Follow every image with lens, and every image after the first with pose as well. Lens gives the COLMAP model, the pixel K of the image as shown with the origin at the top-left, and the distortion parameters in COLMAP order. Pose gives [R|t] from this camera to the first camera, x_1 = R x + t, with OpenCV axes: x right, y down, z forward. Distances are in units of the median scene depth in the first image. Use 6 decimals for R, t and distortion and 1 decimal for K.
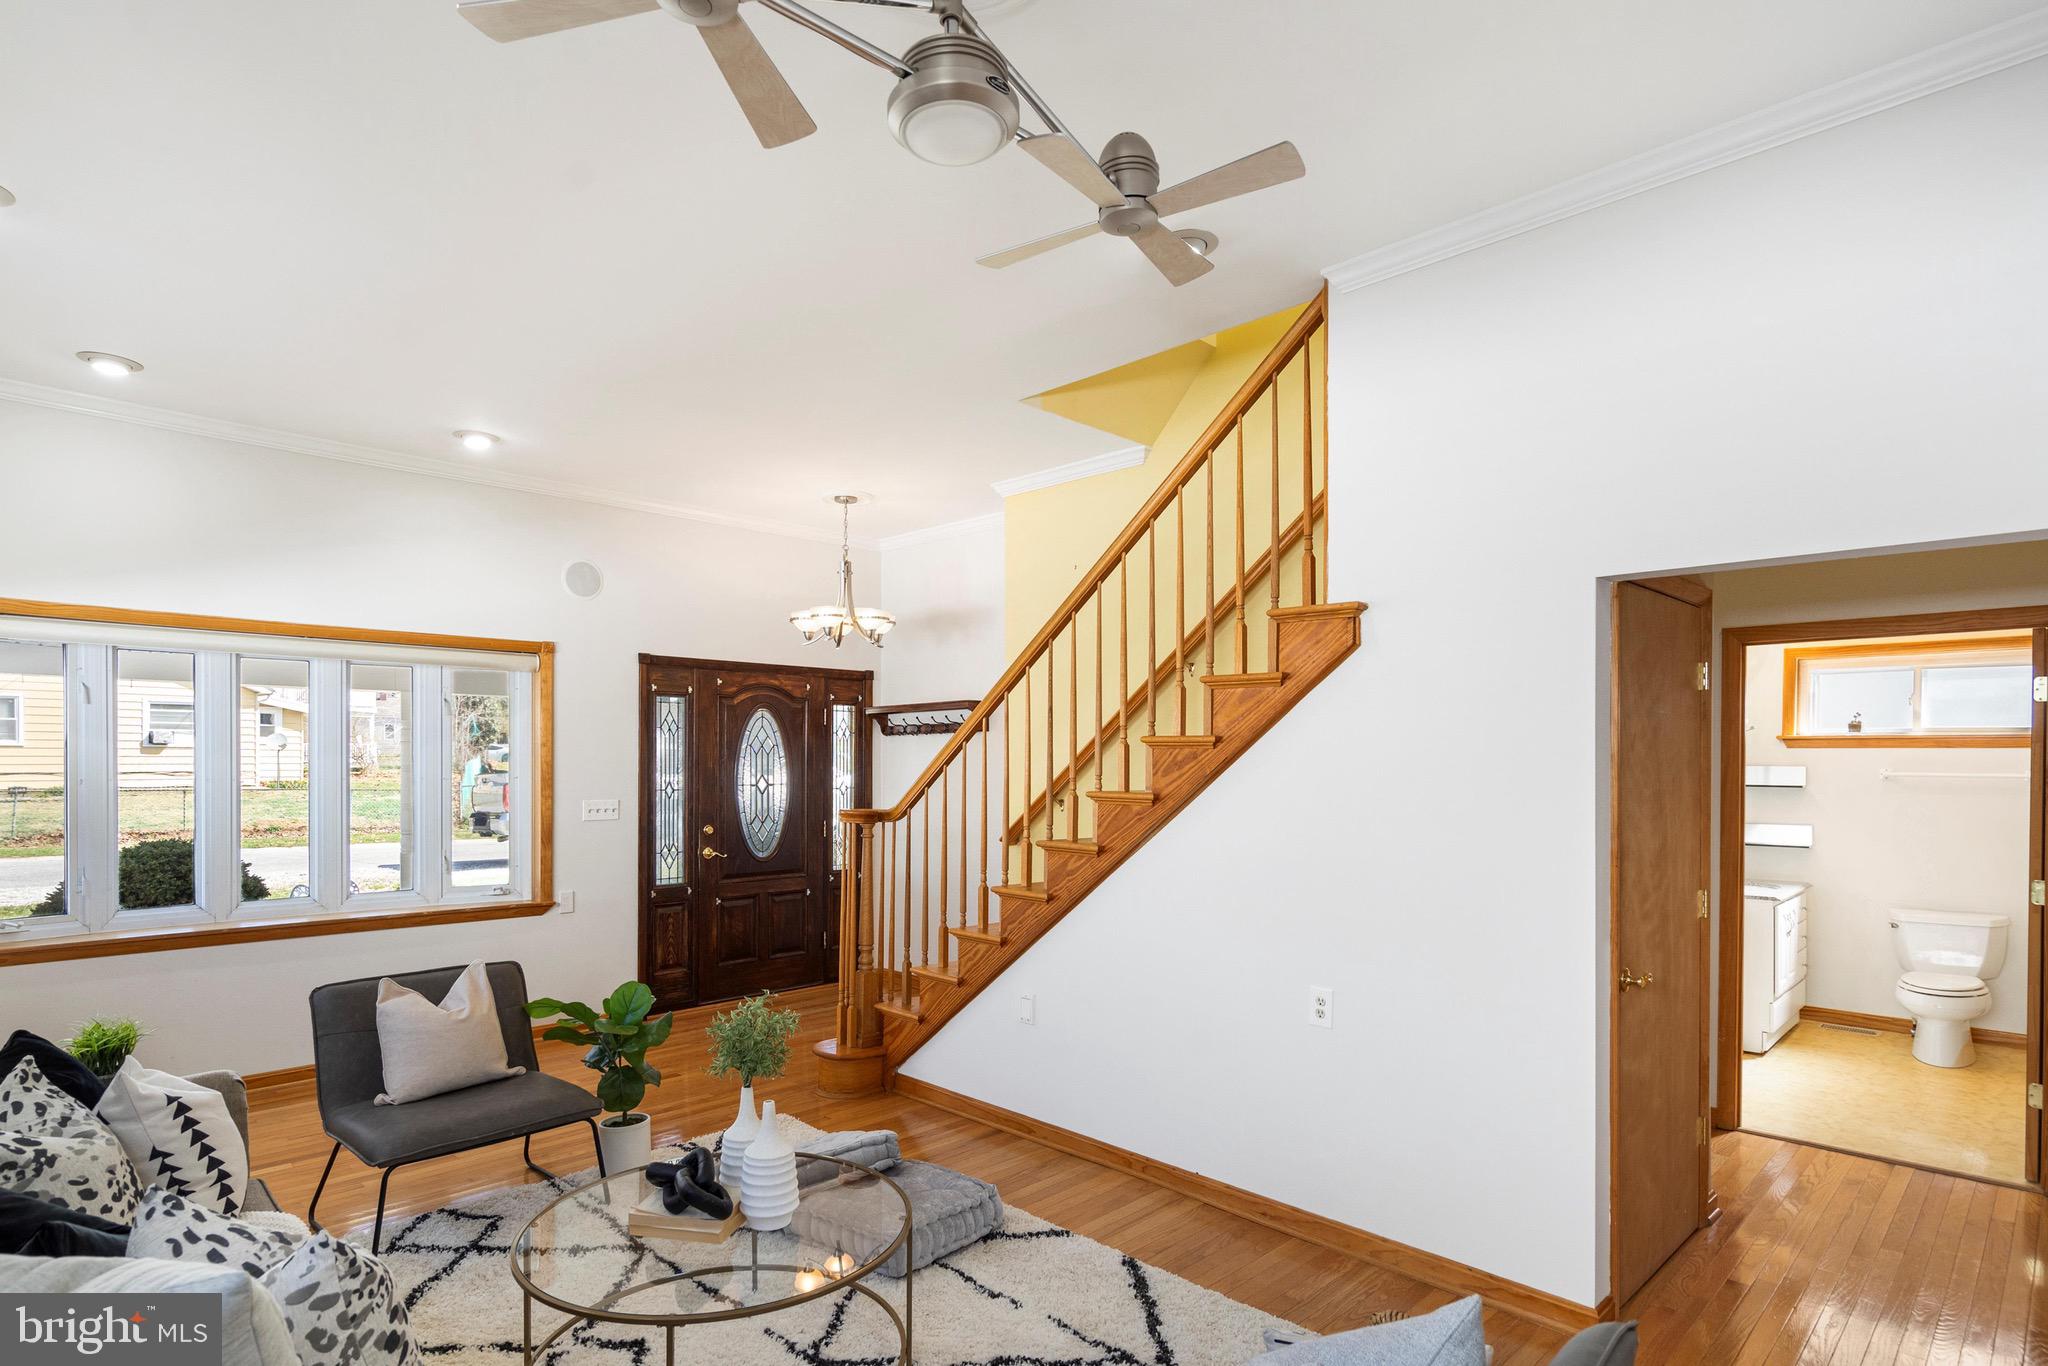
lens RADIAL K [[1033.2, 0, 967.8], [0, 1033.2, 764.0], [0, 0, 1]] dist [-0.000810, -0.000603]
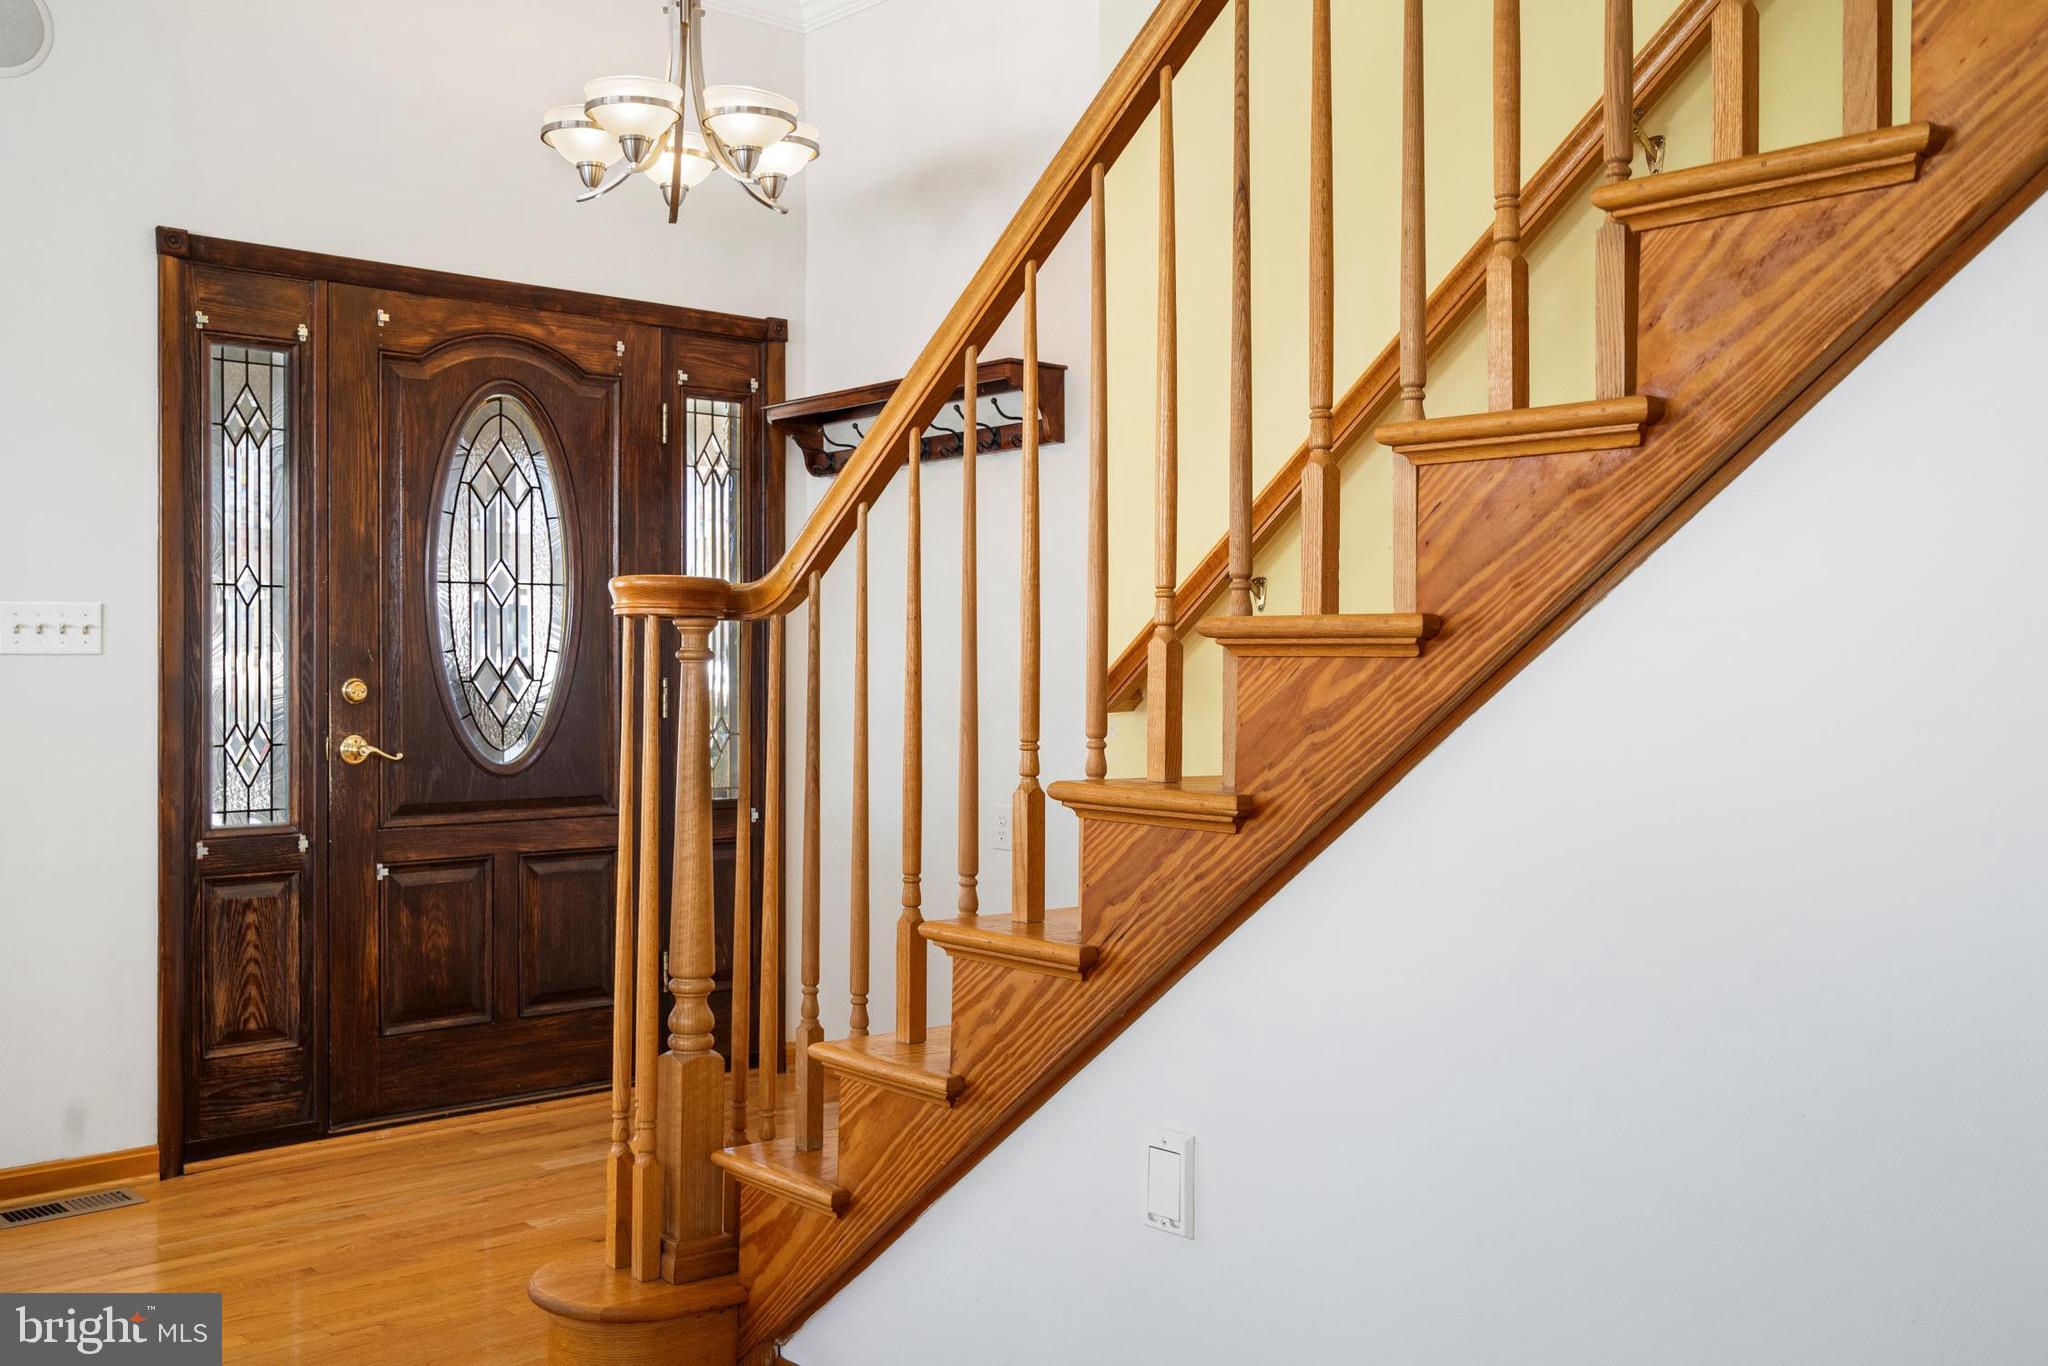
lens RADIAL K [[1818.6, 0, 1025.2], [0, 1818.6, 669.1], [0, 0, 1]] dist [-0.008832, -0.008105]
pose [[0.999896, -0.003358, -0.014040, 0.016919], [0.003330, 0.999992, -0.002004, 0.063417], [0.014047, 0.001957, 0.999899, 0.339008]]
